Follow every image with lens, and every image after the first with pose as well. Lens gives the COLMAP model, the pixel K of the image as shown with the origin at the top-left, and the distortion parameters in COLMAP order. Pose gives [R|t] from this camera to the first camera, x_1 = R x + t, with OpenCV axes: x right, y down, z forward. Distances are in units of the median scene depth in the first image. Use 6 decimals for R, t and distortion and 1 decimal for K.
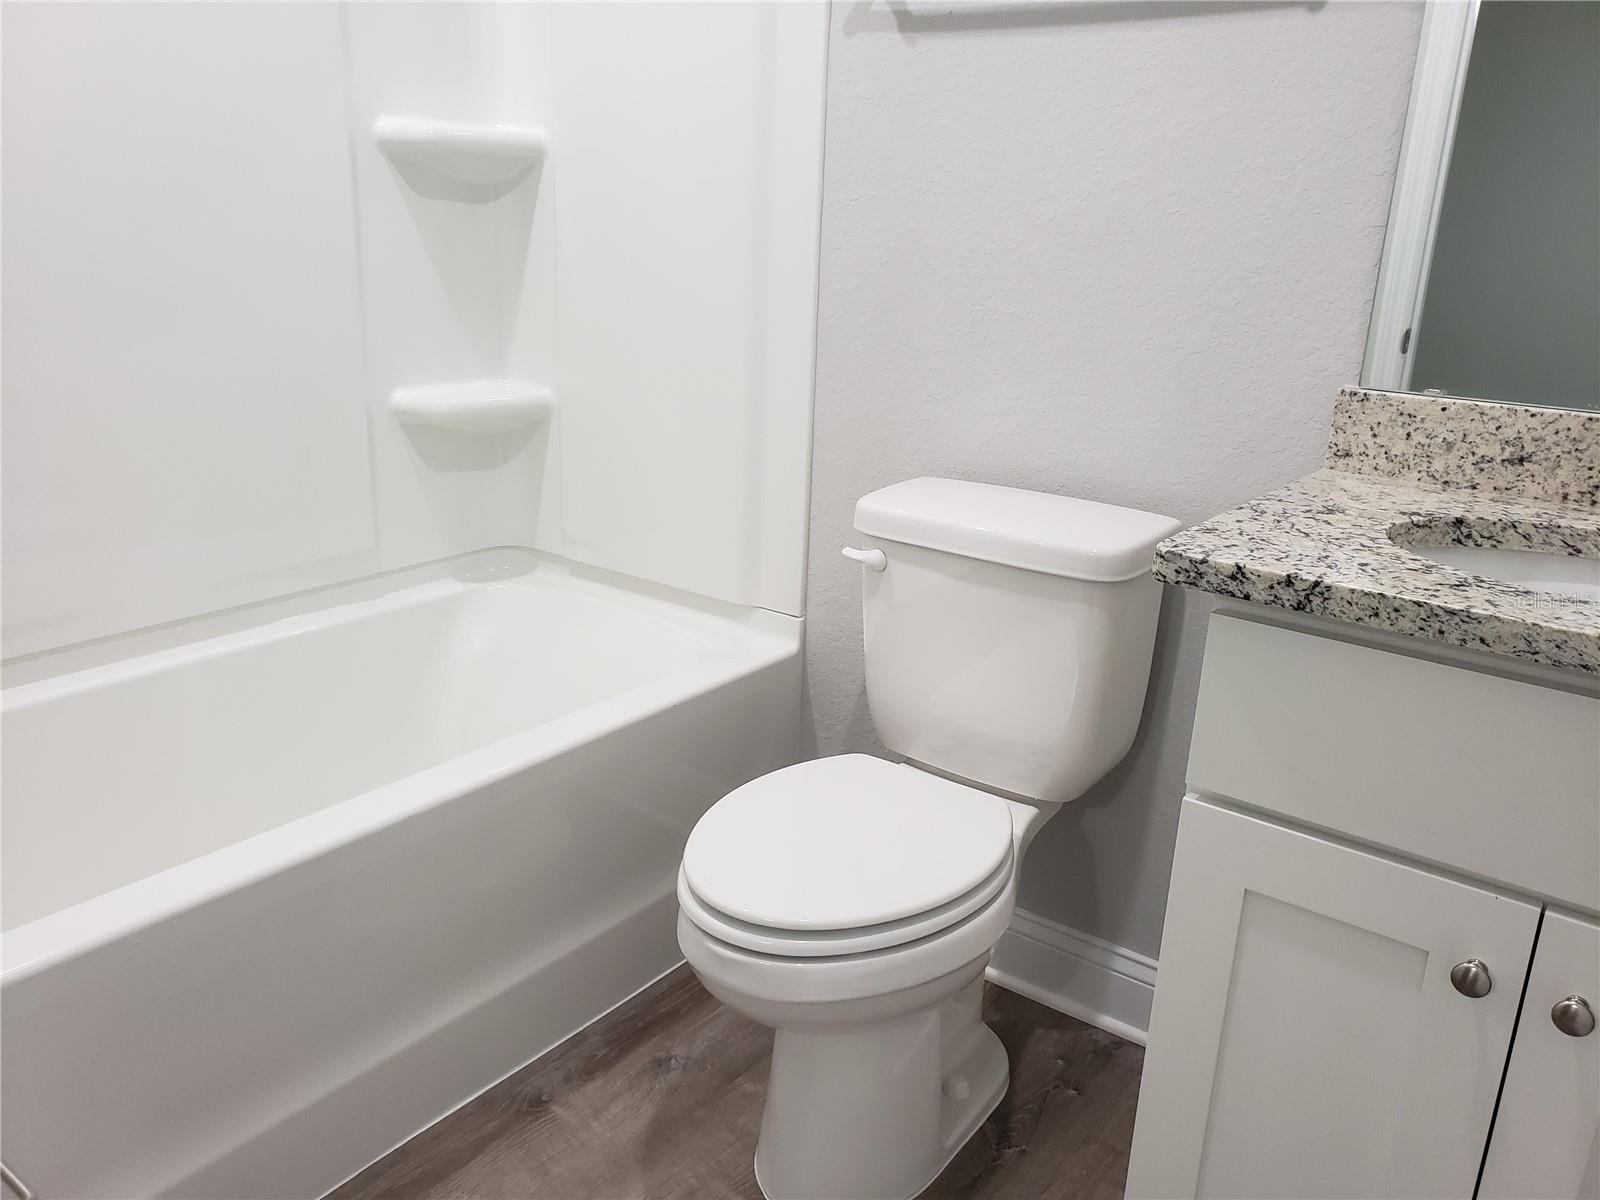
lens RADIAL K [[1237.2, 0, 796.2], [0, 1237.2, 586.6], [0, 0, 1]] dist [0.018566, 0.003665]
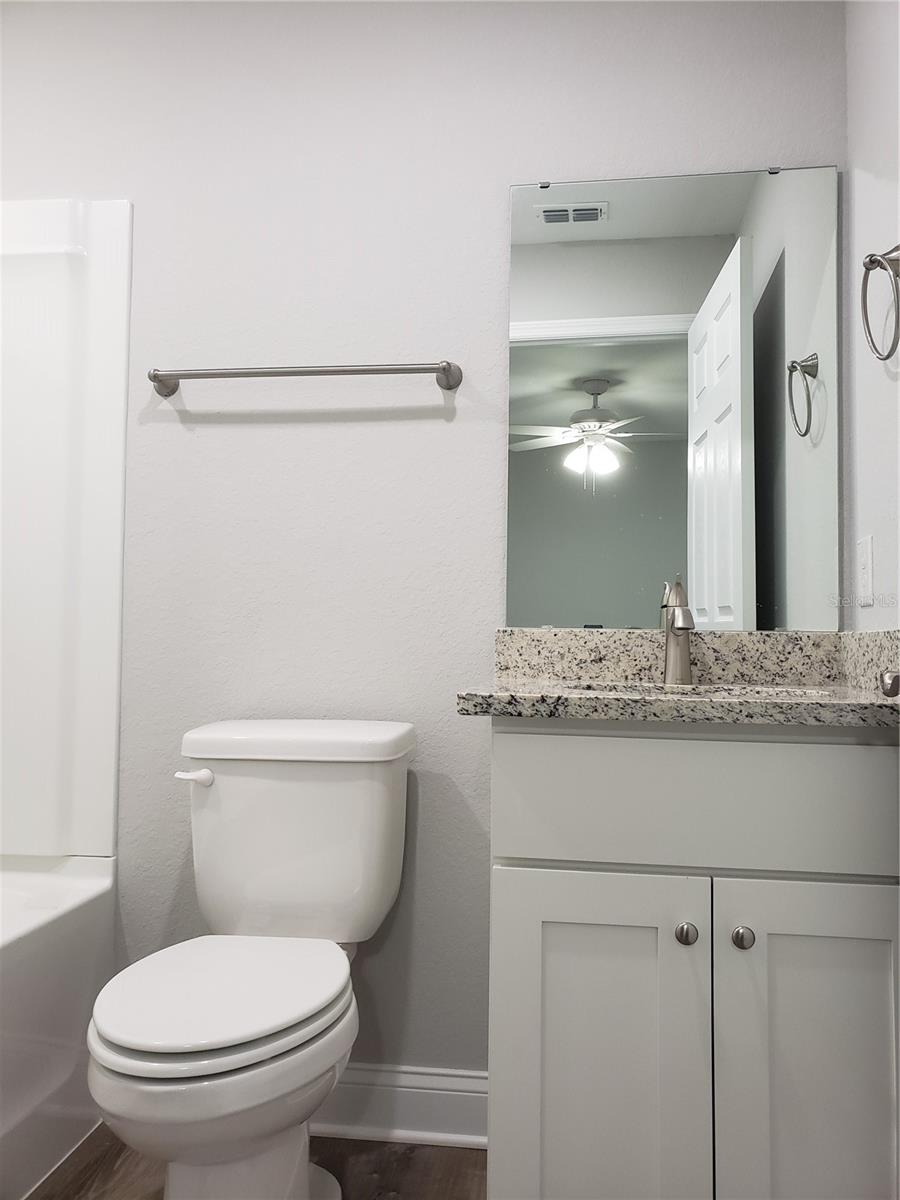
lens RADIAL K [[904.7, 0, 450.0], [0, 904.7, 600.0], [0, 0, 1]] dist [0.110585, -0.139676]
pose [[0.881429, -0.017295, 0.472000, -0.191423], [0.161194, 0.950345, -0.266196, 0.119305], [-0.443959, 0.310716, 0.840450, 0.008426]]
